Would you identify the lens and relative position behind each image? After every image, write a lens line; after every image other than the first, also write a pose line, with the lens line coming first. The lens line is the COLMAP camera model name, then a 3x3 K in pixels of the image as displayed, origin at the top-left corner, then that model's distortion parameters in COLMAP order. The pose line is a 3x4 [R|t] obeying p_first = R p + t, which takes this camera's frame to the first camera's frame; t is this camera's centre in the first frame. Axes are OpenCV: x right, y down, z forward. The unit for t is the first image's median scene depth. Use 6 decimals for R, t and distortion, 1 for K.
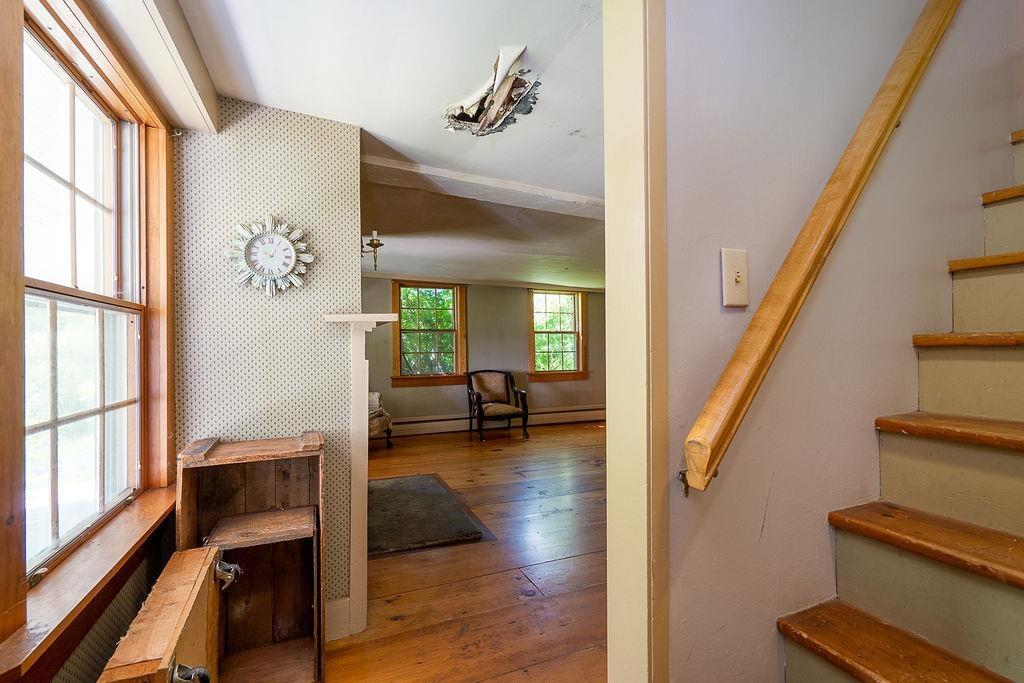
lens RADIAL K [[476.0, 0, 513.3], [0, 476.0, 352.3], [0, 0, 1]] dist [-0.014757, 0.008950]
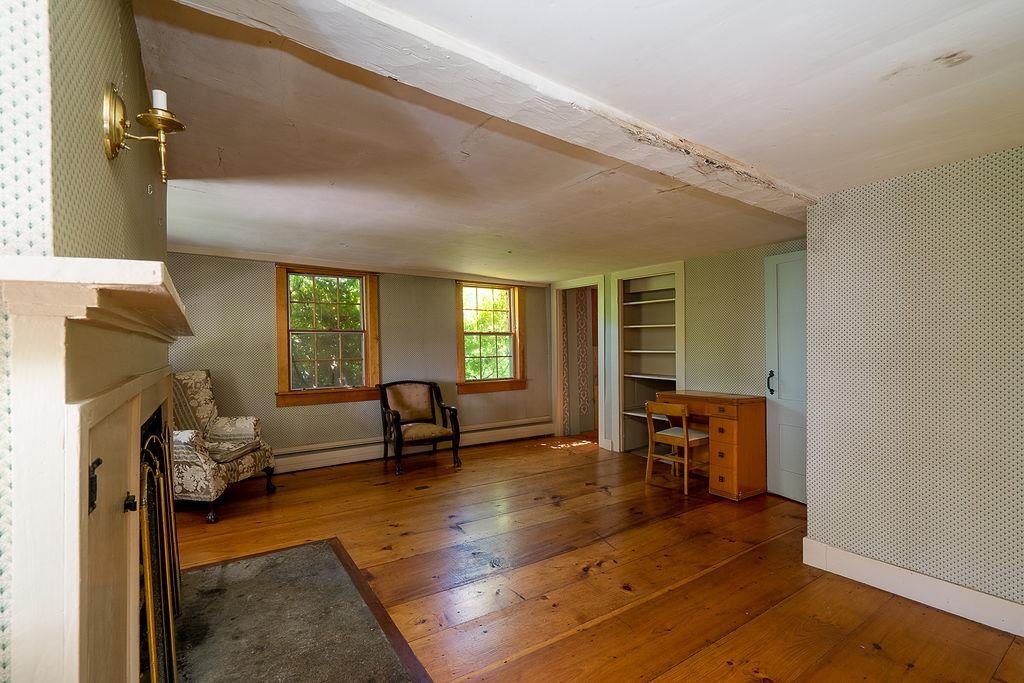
lens RADIAL K [[476.0, 0, 513.3], [0, 476.0, 352.3], [0, 0, 1]] dist [-0.014757, 0.008950]
pose [[0.984260, -0.008185, 0.176535, -0.018714], [0.009257, 0.999943, -0.005253, -0.004554], [-0.176482, 0.006804, 0.984280, 0.183859]]
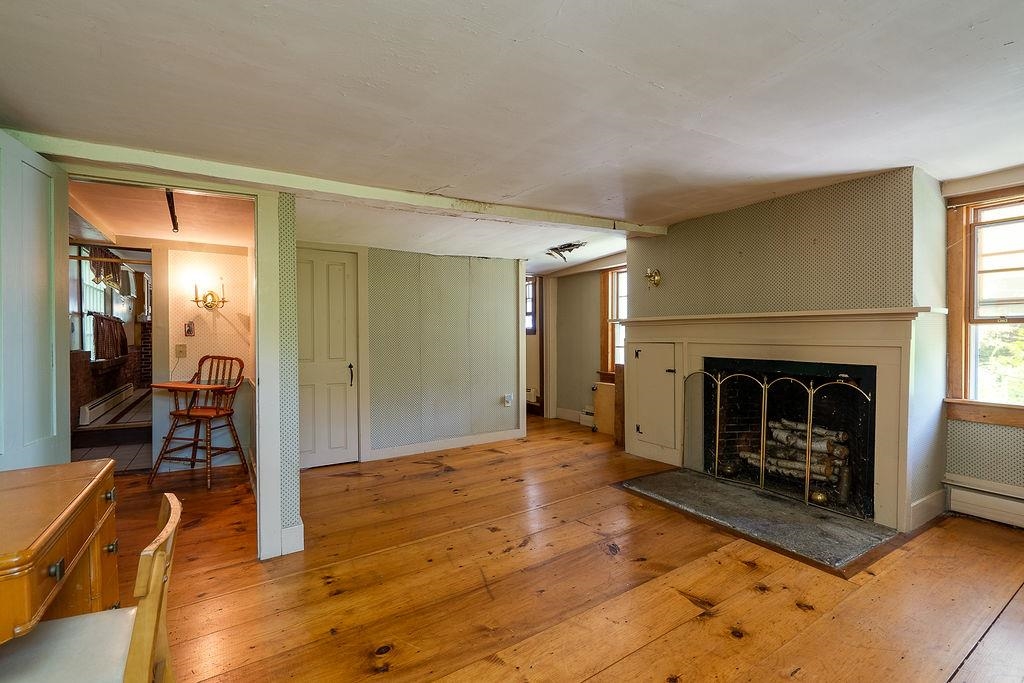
lens RADIAL K [[476.0, 0, 513.3], [0, 476.0, 352.3], [0, 0, 1]] dist [-0.014757, 0.008950]
pose [[-0.987703, 0.014190, -0.155694, 0.177312], [0.006271, 0.998667, 0.051235, -0.011701], [0.156214, 0.049629, -0.986476, 0.950197]]
